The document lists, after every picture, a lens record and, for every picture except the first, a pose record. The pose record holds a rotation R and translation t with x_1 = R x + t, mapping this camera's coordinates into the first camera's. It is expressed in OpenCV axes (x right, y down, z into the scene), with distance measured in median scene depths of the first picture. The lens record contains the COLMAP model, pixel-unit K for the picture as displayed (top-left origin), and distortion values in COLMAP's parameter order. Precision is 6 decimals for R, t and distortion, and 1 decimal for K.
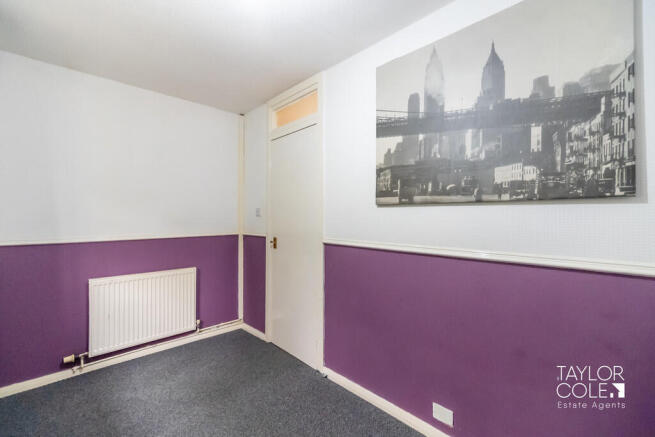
lens RADIAL K [[296.1, 0, 327.5], [0, 296.1, 218.5], [0, 0, 1]] dist [-0.001278, -0.000204]
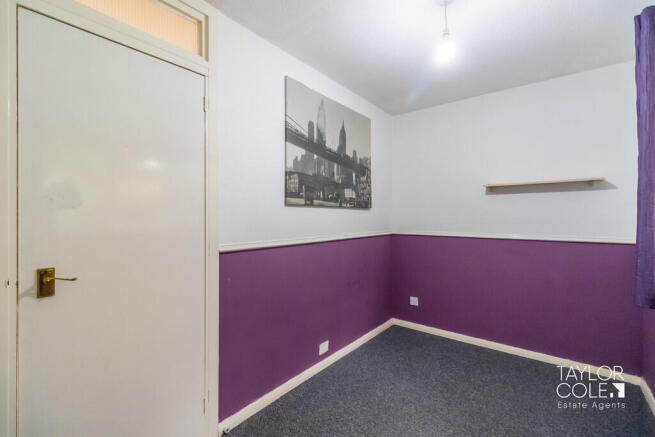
lens RADIAL K [[296.1, 0, 327.5], [0, 296.1, 218.5], [0, 0, 1]] dist [-0.001278, -0.000204]
pose [[-0.160494, -0.010026, 0.986986, -1.047557], [0.006094, 0.999919, 0.011148, -0.006796], [-0.987018, 0.007803, -0.160420, 1.178099]]
